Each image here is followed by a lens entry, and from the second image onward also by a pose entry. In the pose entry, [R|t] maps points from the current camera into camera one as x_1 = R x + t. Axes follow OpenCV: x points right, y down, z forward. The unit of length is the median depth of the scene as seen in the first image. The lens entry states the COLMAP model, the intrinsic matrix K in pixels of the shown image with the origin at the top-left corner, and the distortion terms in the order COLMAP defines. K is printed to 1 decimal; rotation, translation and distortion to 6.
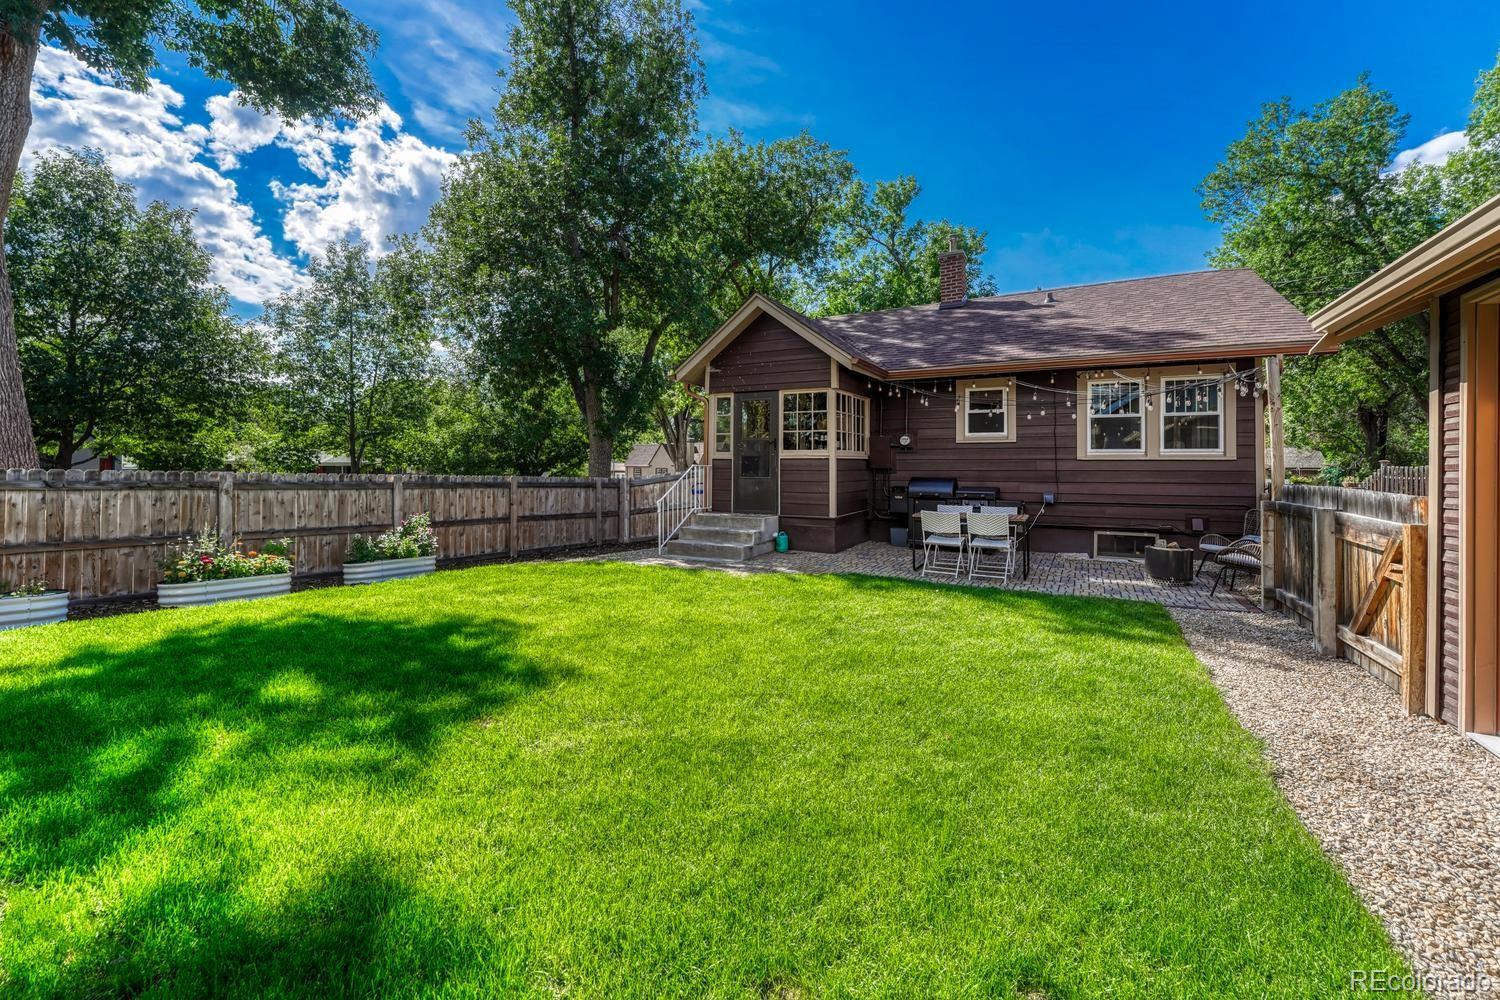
lens RADIAL K [[622.6, 0, 755.3], [0, 622.6, 457.6], [0, 0, 1]] dist [0.002823, 0.000249]
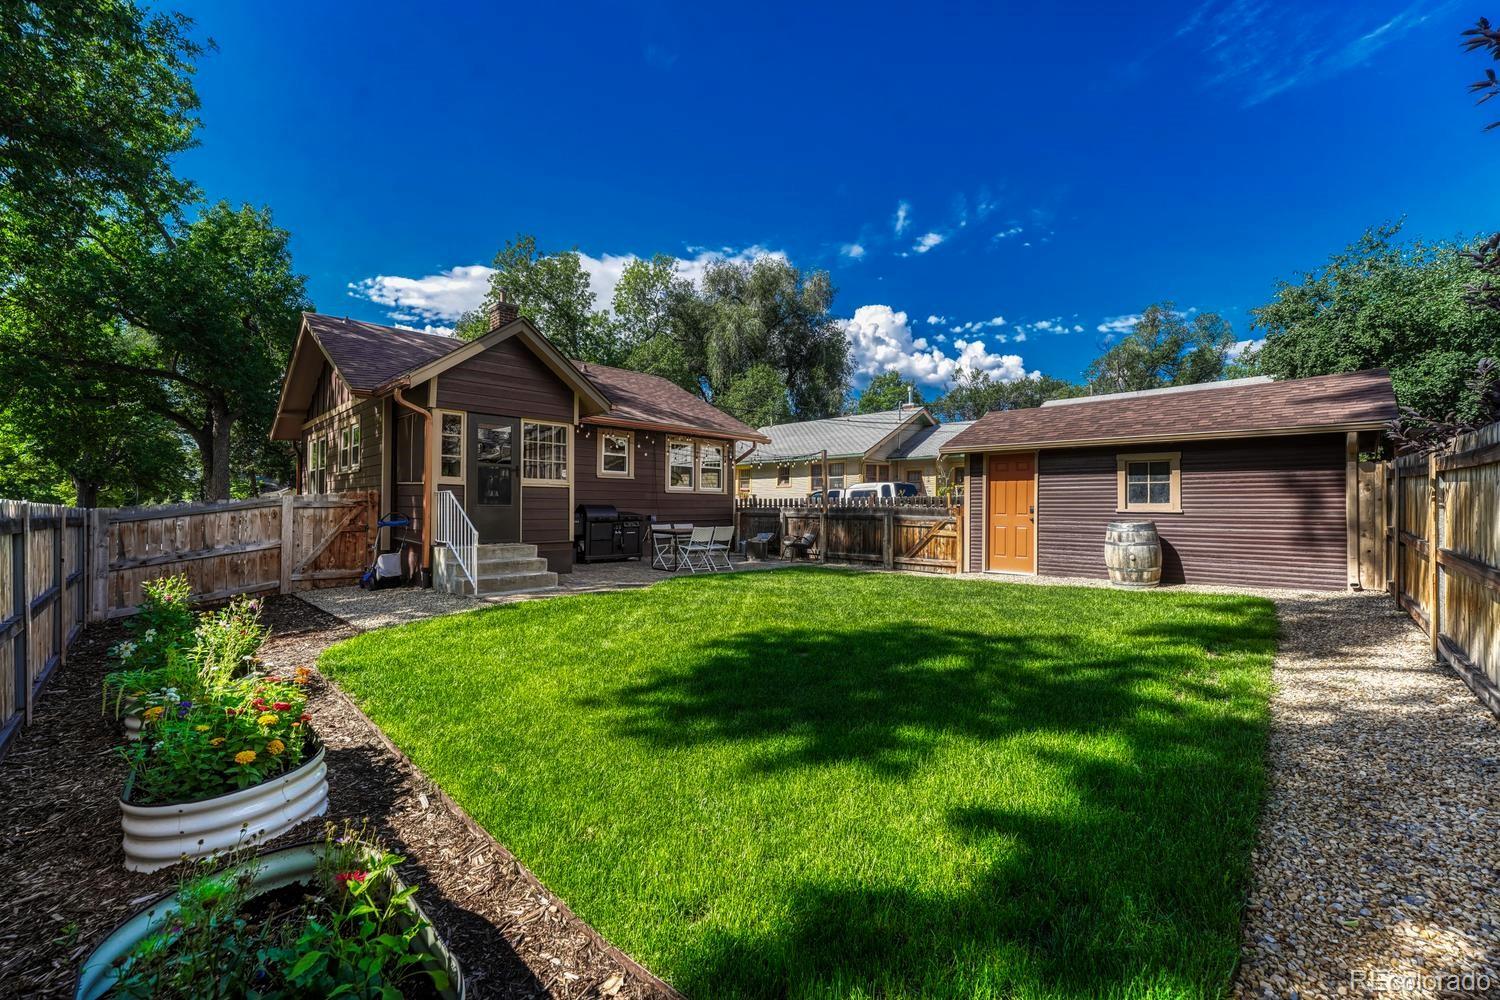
lens RADIAL K [[612.9, 0, 745.8], [0, 612.9, 505.7], [0, 0, 1]] dist [0.003411, 0.000539]
pose [[0.307782, 0.004184, 0.951448, -0.806360], [-0.013767, 0.999905, 0.000056, 0.030485], [-0.951357, -0.013115, 0.307810, 0.353610]]
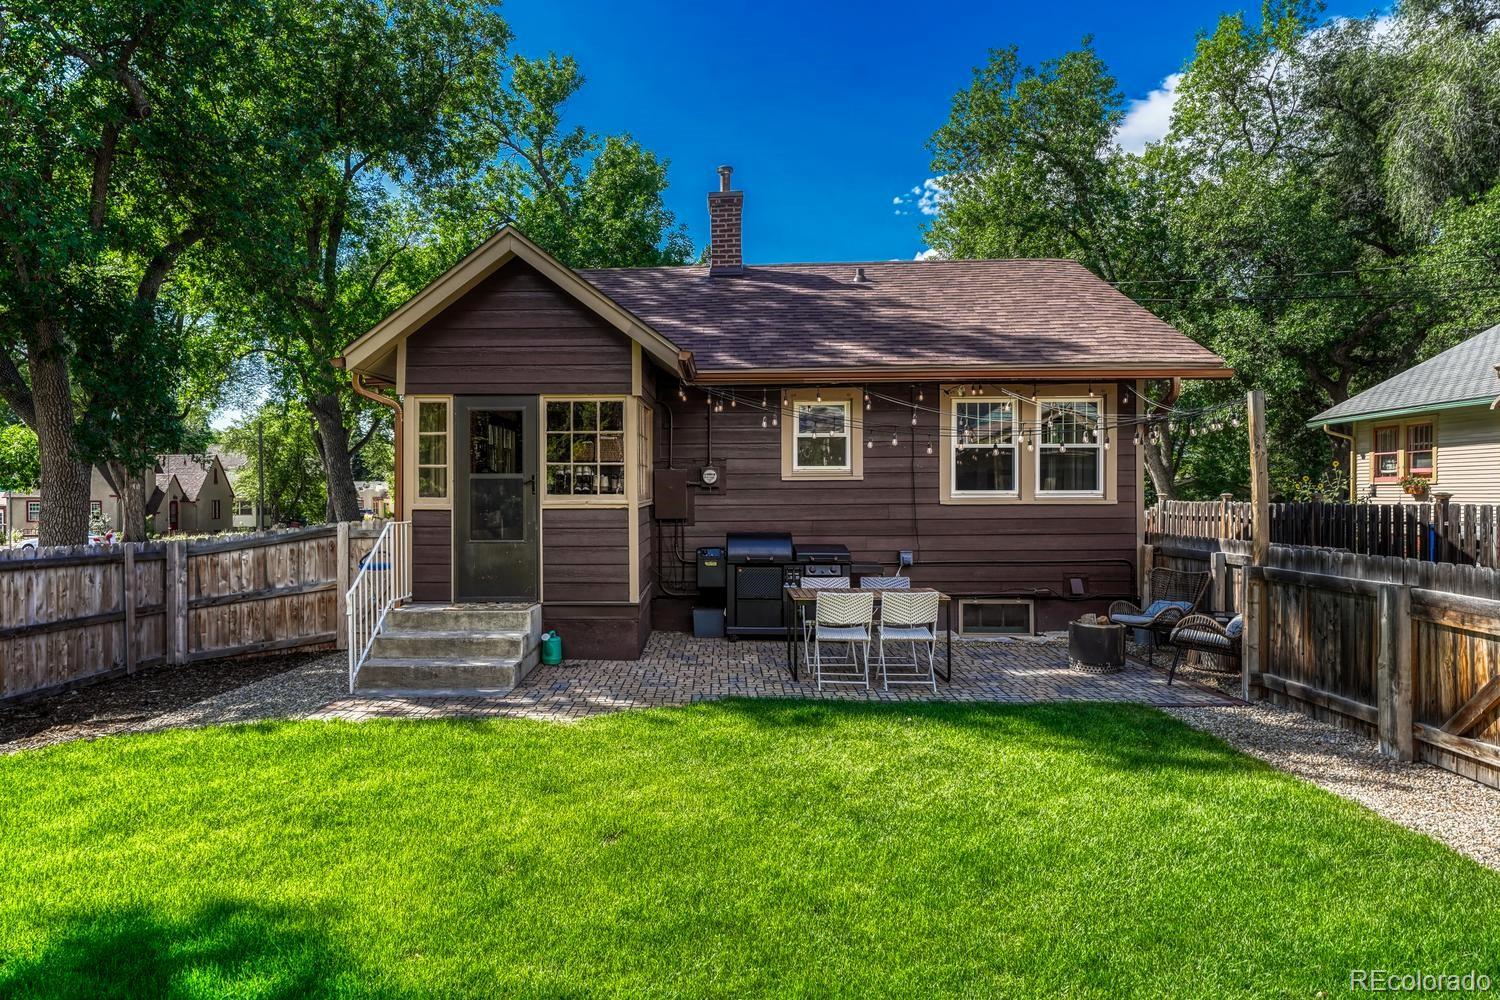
lens RADIAL K [[943.2, 0, 750.0], [0, 943.2, 500.0], [0, 0, 1]] dist [0.030973, -0.000496]
pose [[0.905307, -0.009385, 0.424655, -0.157254], [0.002361, 0.999852, 0.017064, -0.021087], [-0.424752, -0.014446, 0.905194, 0.081594]]
